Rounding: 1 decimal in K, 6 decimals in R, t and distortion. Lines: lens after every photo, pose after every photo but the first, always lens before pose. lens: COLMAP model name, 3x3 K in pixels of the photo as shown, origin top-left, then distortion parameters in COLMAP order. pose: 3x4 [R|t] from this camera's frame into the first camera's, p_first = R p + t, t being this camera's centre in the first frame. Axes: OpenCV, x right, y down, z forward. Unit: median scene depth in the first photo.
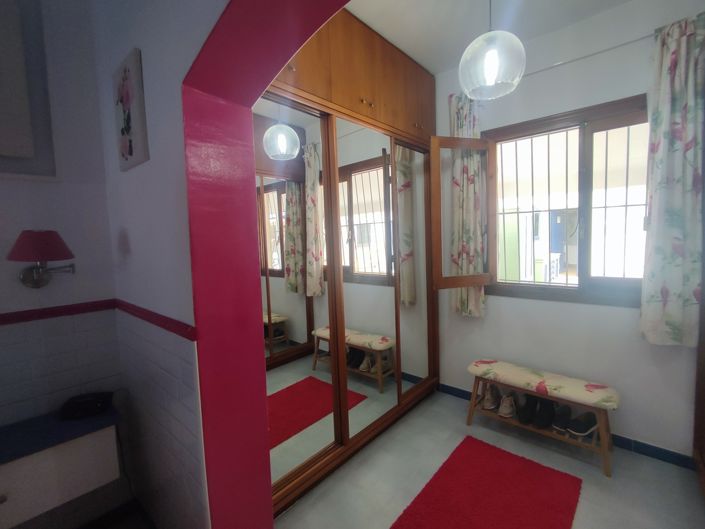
lens RADIAL K [[325.1, 0, 357.3], [0, 325.1, 261.2], [0, 0, 1]] dist [-0.006637, -0.000300]
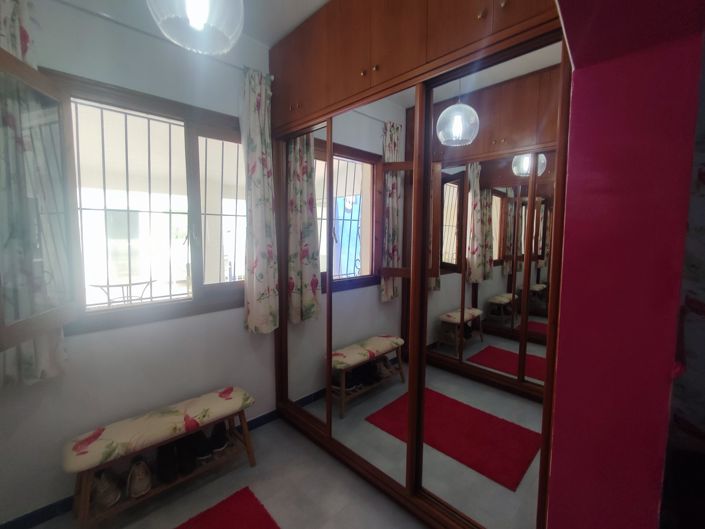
lens RADIAL K [[325.1, 0, 356.5], [0, 325.1, 262.2], [0, 0, 1]] dist [-0.006637, -0.000300]
pose [[0.063817, -0.055677, 0.996407, -0.219522], [0.064617, 0.996578, 0.051548, -0.041835], [-0.995867, 0.061095, 0.067197, 0.492317]]
